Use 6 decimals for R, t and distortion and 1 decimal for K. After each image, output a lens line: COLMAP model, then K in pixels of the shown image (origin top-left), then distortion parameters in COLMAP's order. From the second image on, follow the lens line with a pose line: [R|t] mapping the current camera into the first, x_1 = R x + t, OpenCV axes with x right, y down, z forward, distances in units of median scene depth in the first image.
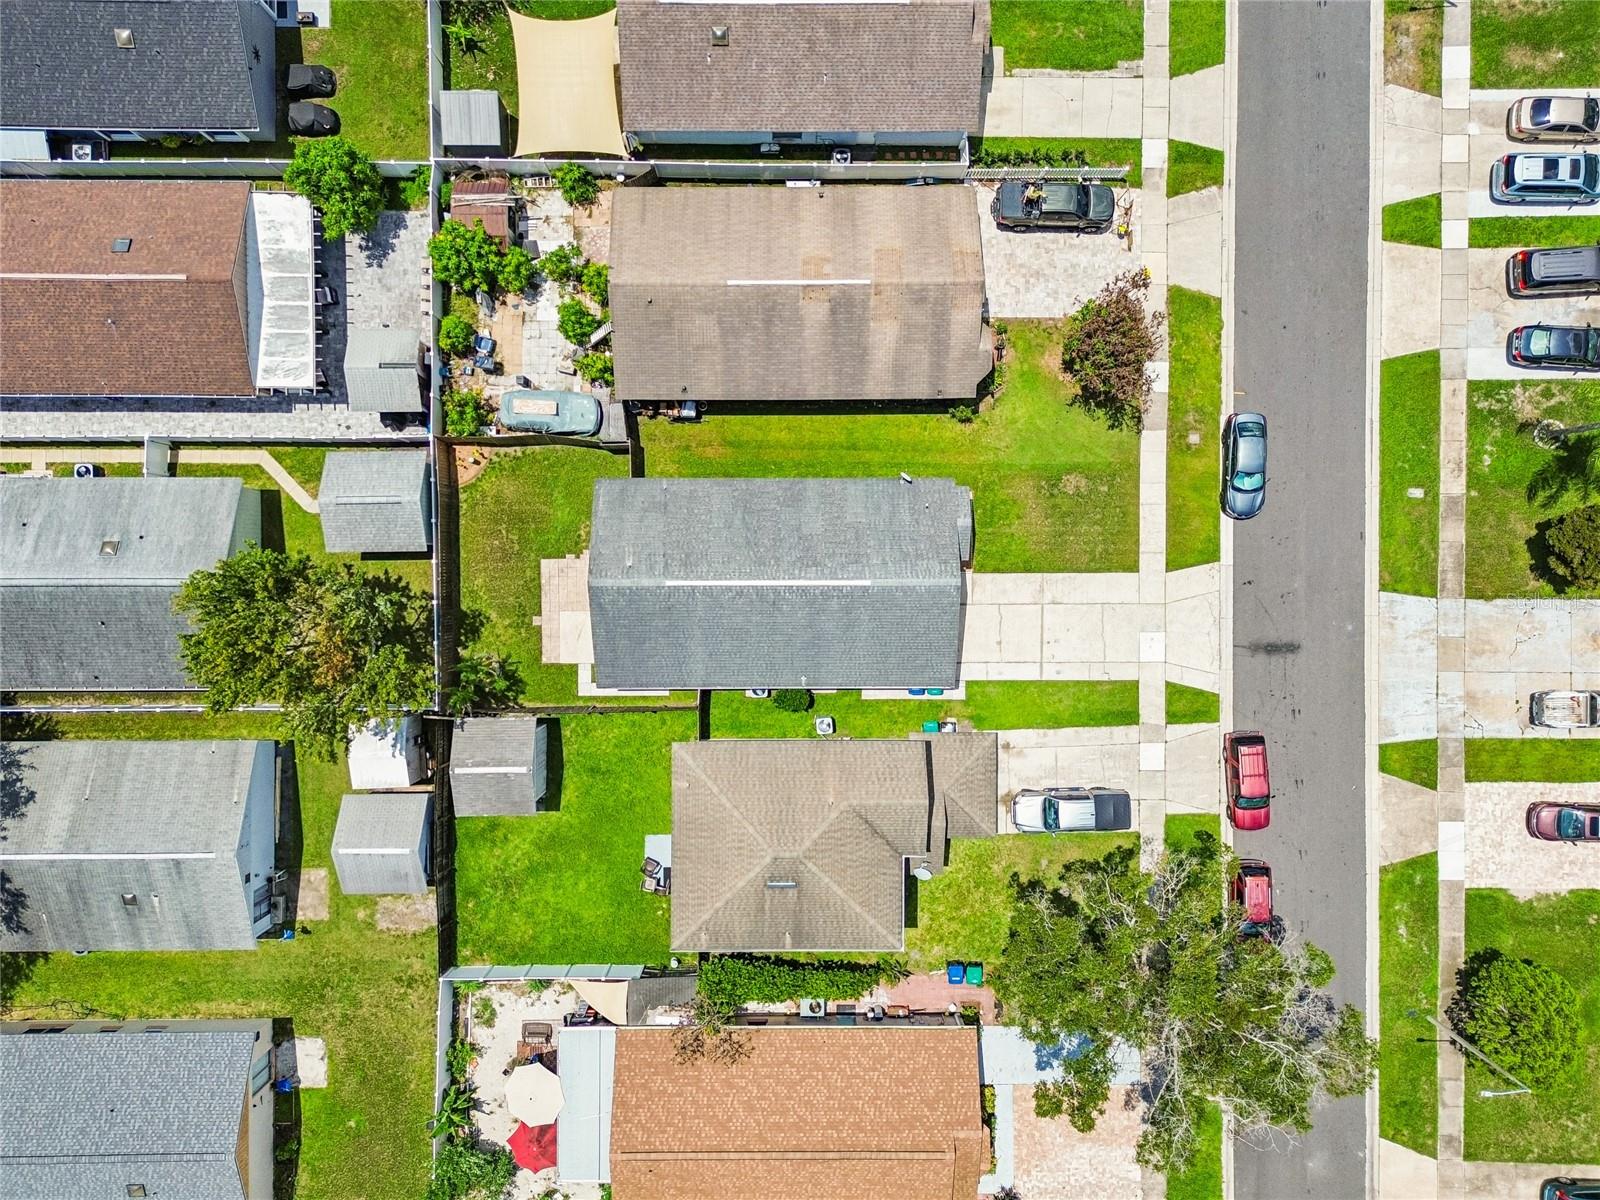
lens RADIAL K [[1116.2, 0, 800.0], [0, 1116.2, 600.0], [0, 0, 1]] dist [0.076219, -0.072591]
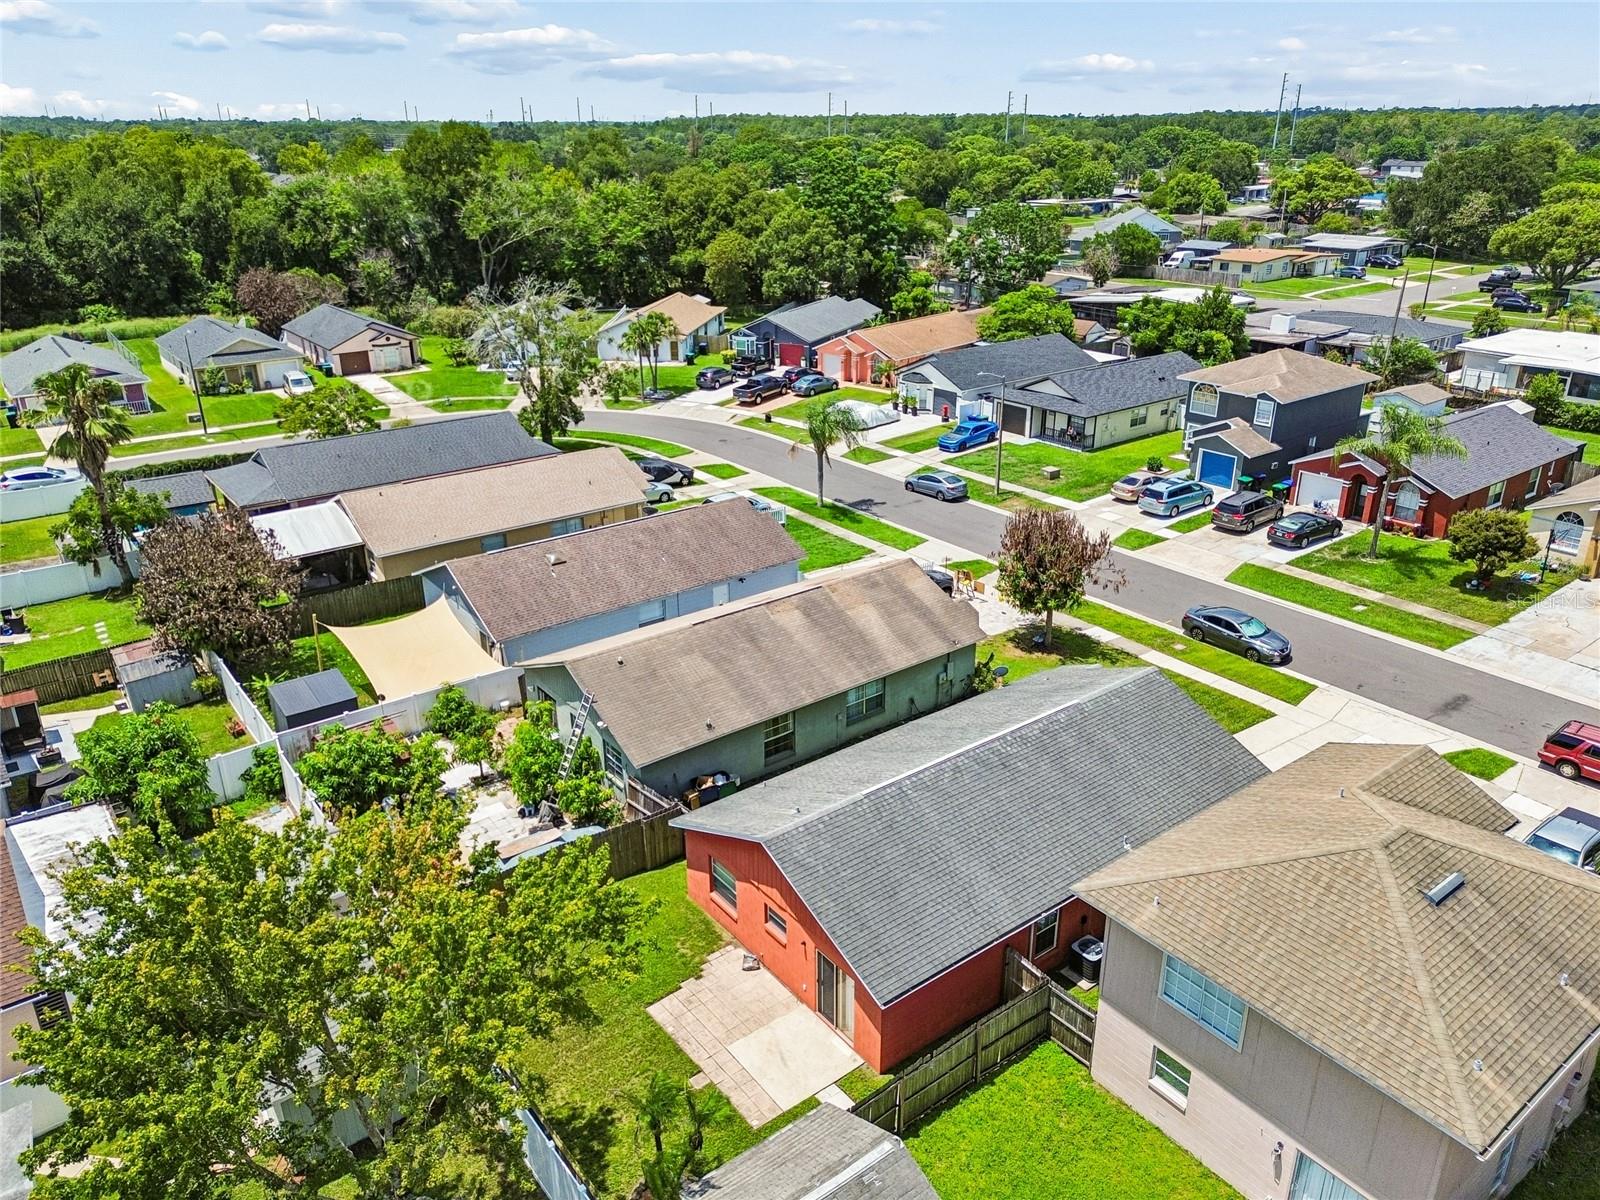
lens RADIAL K [[1130.6, 0, 796.6], [0, 1130.6, 591.0], [0, 0, 1]] dist [0.073168, -0.070715]
pose [[0.798218, -0.238348, 0.553207, -0.445914], [0.601998, 0.283436, -0.746501, 0.381344], [0.021128, 0.928900, 0.369728, 0.620566]]
